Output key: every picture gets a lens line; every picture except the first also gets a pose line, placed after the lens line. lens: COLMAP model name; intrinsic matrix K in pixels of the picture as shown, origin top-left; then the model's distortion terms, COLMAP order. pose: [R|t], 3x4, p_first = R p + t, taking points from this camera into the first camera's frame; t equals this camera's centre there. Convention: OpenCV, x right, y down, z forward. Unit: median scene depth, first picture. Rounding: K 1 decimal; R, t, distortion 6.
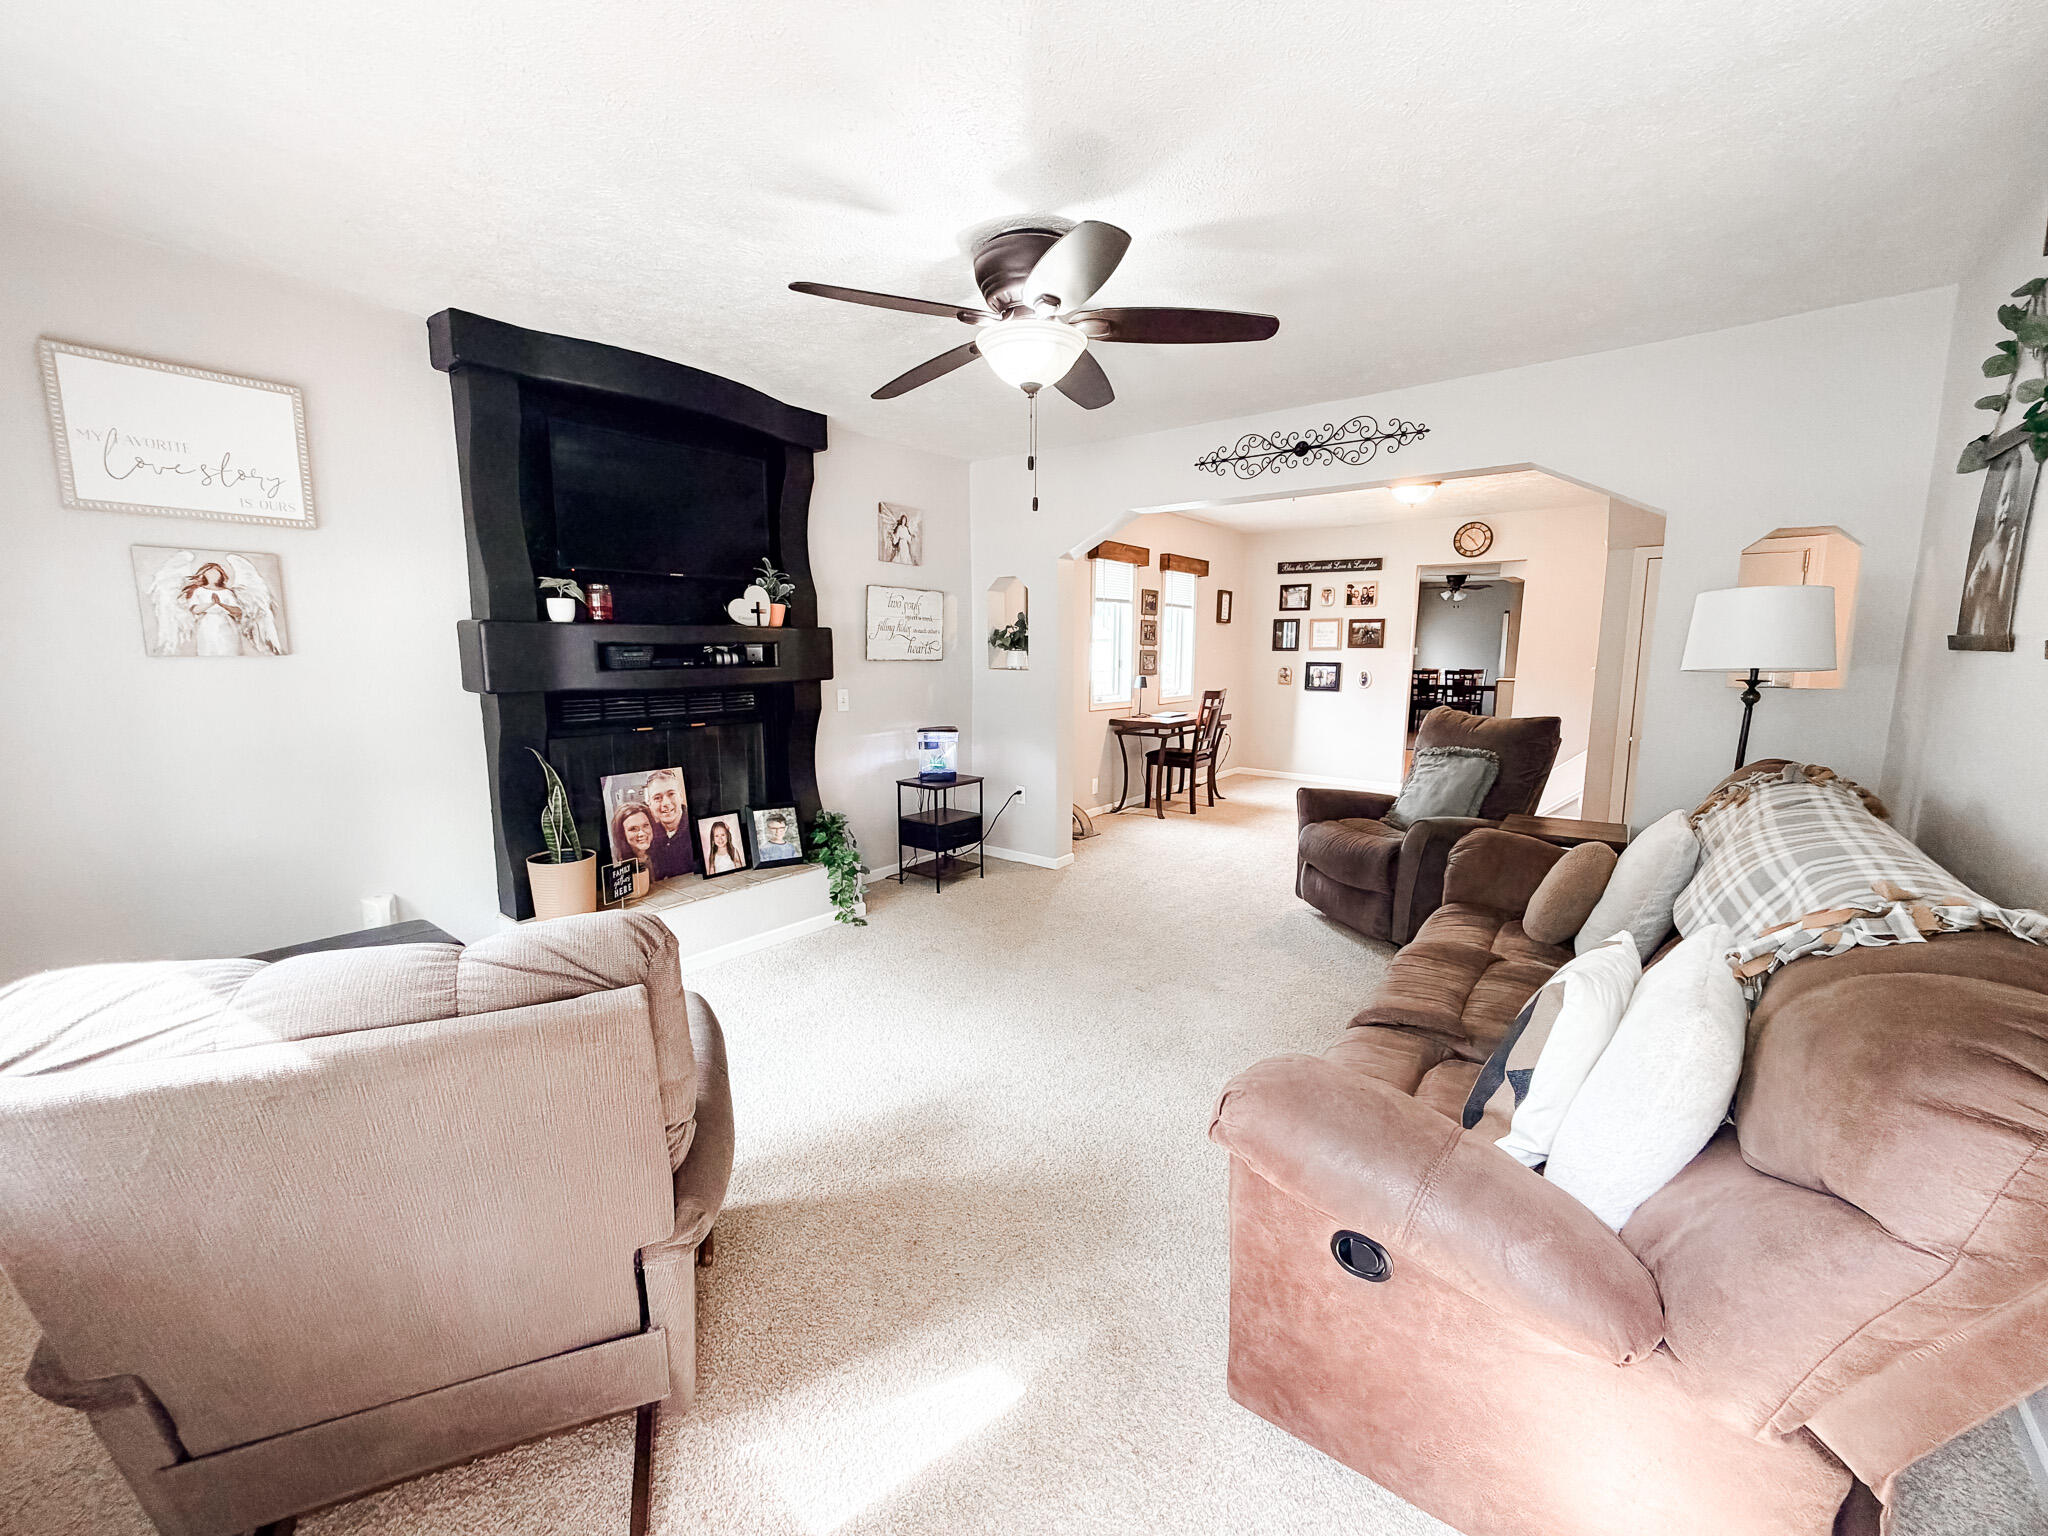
lens RADIAL K [[815.5, 0, 1020.7], [0, 815.5, 769.3], [0, 0, 1]] dist [0.000185, 0.000040]
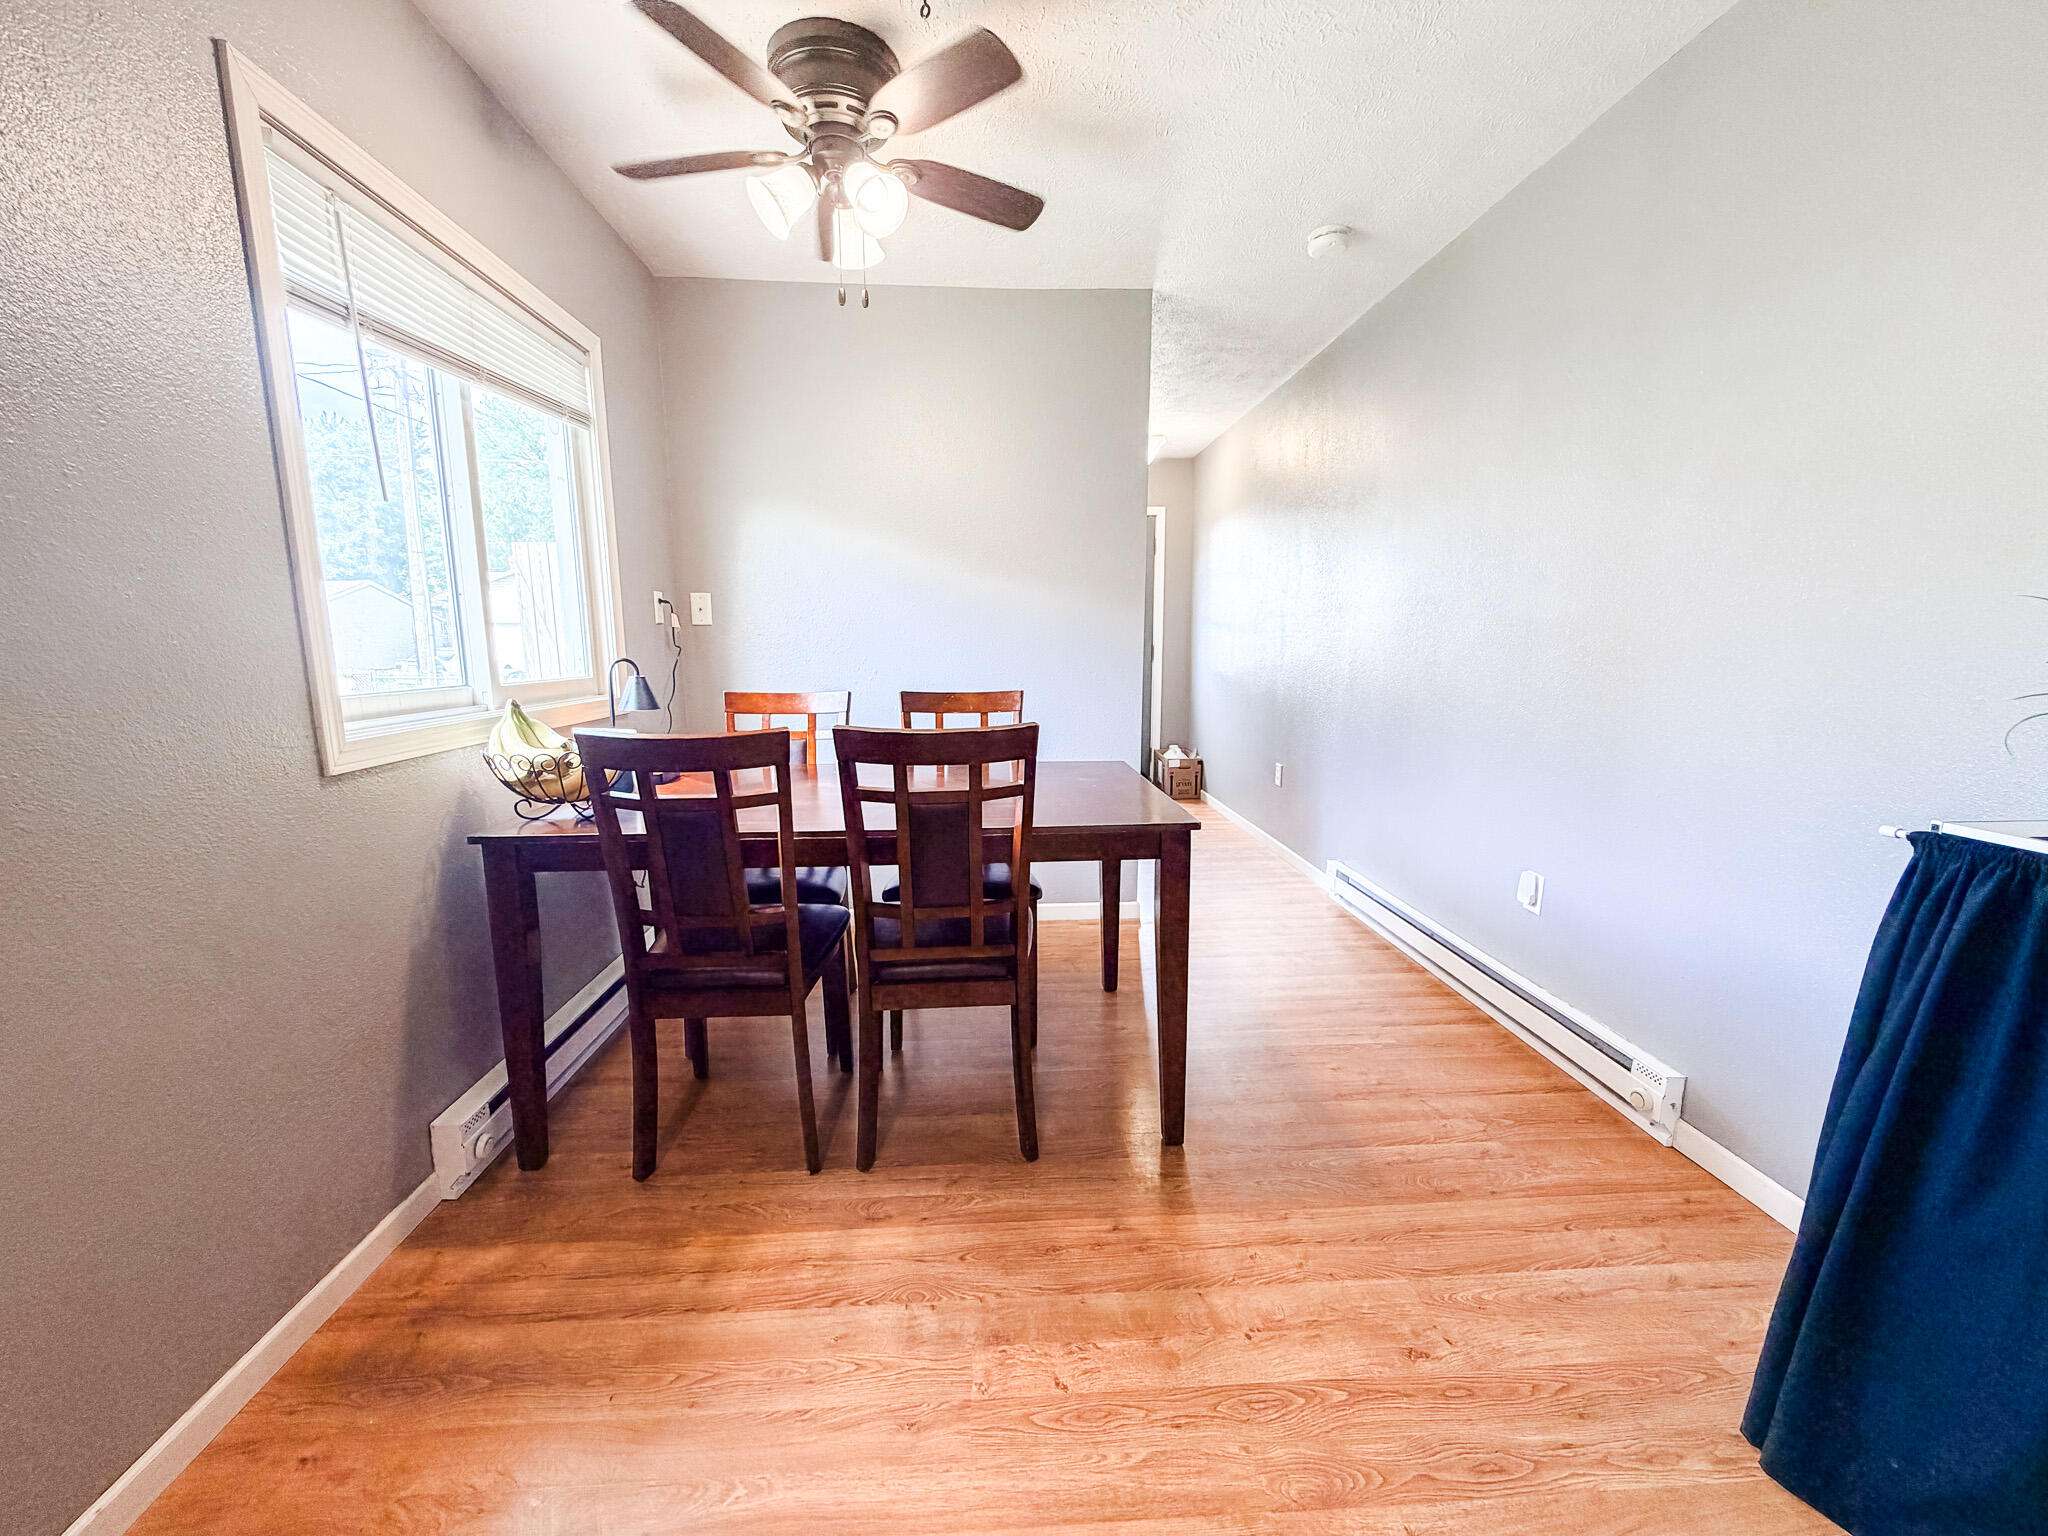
lens RADIAL K [[815.5, 0, 1020.7], [0, 815.5, 769.3], [0, 0, 1]] dist [0.000185, 0.000040]
pose [[0.762032, -0.109777, 0.638166, 1.262808], [0.101680, 0.993585, 0.049500, -0.325470], [-0.639506, 0.027169, 0.768306, 2.424407]]
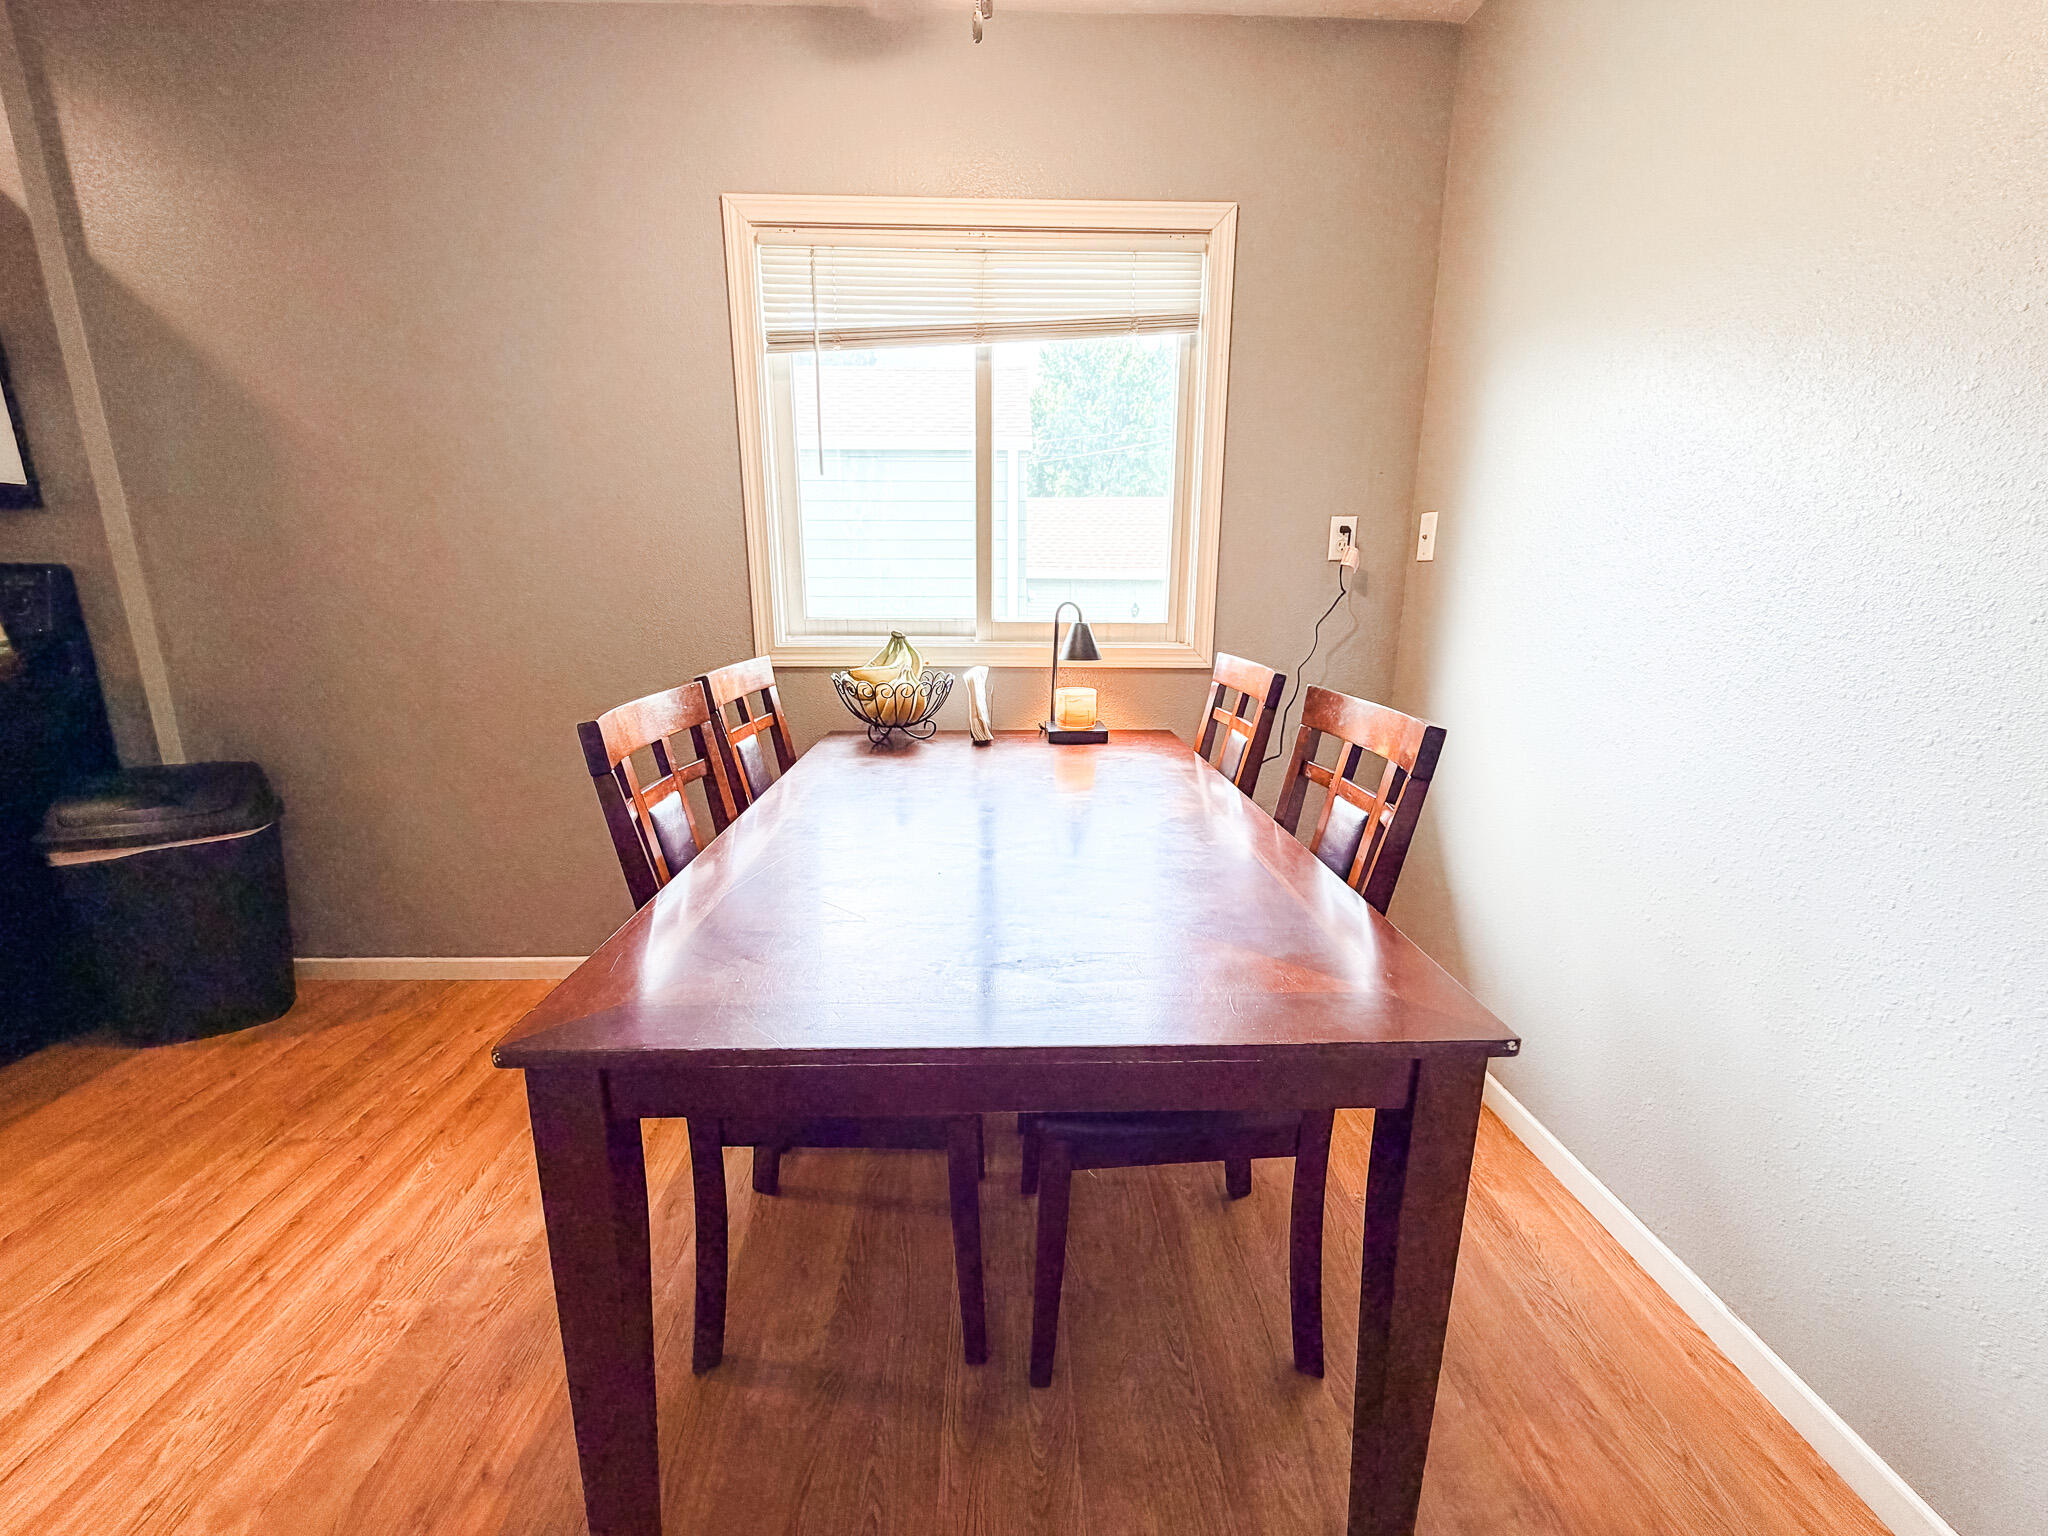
lens RADIAL K [[815.5, 0, 1020.7], [0, 815.5, 769.3], [0, 0, 1]] dist [0.000185, 0.000040]
pose [[0.631632, 0.176619, -0.754882, 1.735914], [-0.116056, 0.984273, 0.133182, -0.356803], [0.766532, 0.003486, 0.642196, 2.640520]]
